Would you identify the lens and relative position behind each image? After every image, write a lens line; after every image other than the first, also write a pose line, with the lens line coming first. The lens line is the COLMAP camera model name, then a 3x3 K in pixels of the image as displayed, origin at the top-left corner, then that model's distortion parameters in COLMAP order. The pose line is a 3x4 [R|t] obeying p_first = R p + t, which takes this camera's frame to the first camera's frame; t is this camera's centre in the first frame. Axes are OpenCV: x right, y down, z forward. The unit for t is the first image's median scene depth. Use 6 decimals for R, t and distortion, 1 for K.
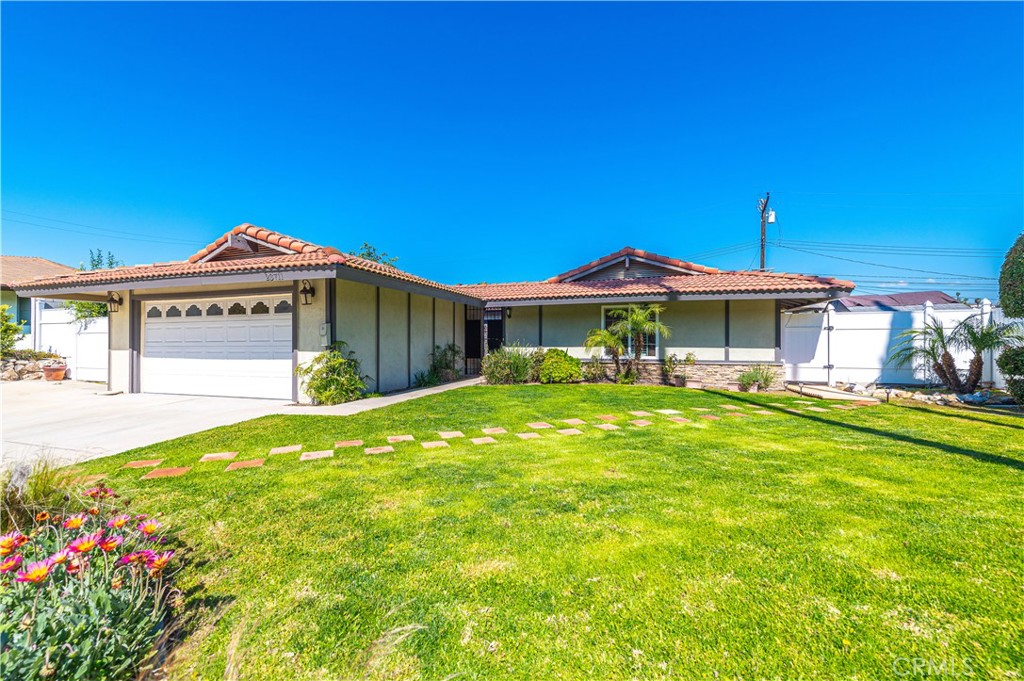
lens RADIAL K [[404.8, 0, 511.7], [0, 404.8, 339.0], [0, 0, 1]] dist [0.010981, -0.002947]
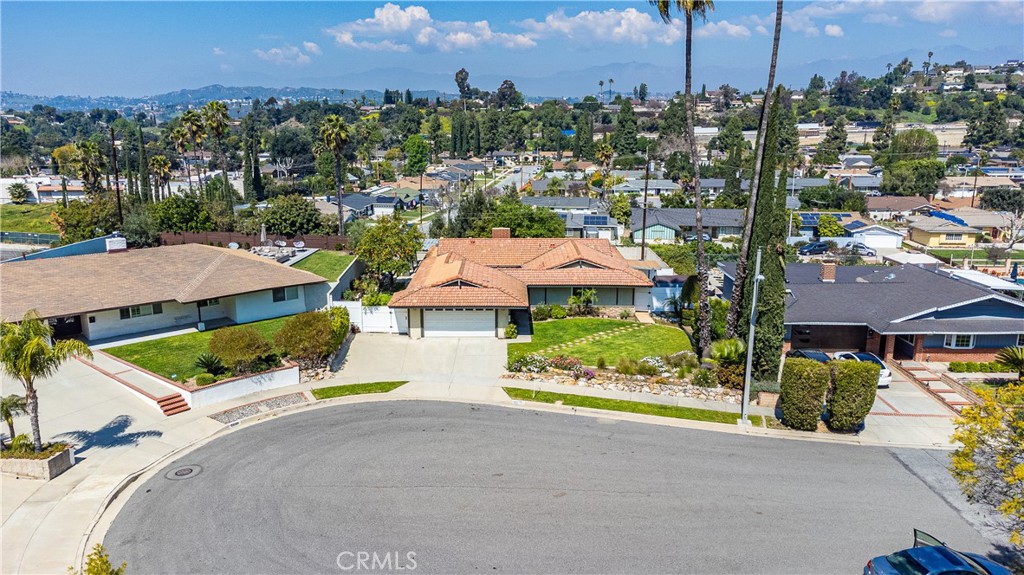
lens RADIAL K [[768.7, 0, 506.4], [0, 768.7, 282.6], [0, 0, 1]] dist [0.026660, 0.025854]
pose [[0.946948, -0.067716, 0.314172, -1.979487], [-0.005990, 0.973662, 0.227916, -1.411006], [-0.321331, -0.217706, 0.921602, -3.873434]]
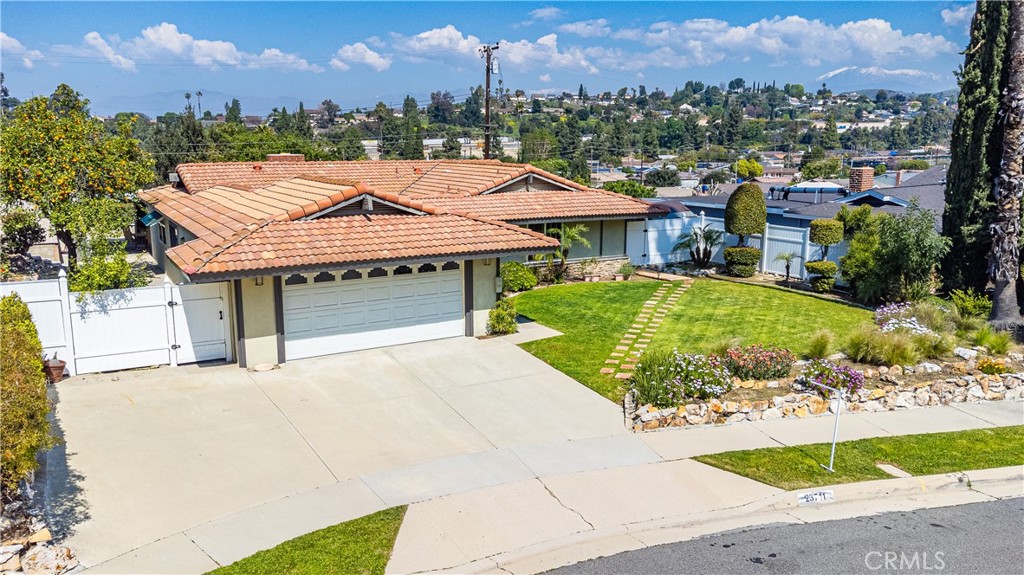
lens RADIAL K [[768.7, 0, 507.6], [0, 768.7, 288.9], [0, 0, 1]] dist [0.026660, 0.025854]
pose [[0.659320, -0.138760, 0.738947, -1.888977], [-0.011040, 0.980930, 0.194050, -0.402481], [-0.751782, -0.136099, 0.645214, -0.567931]]
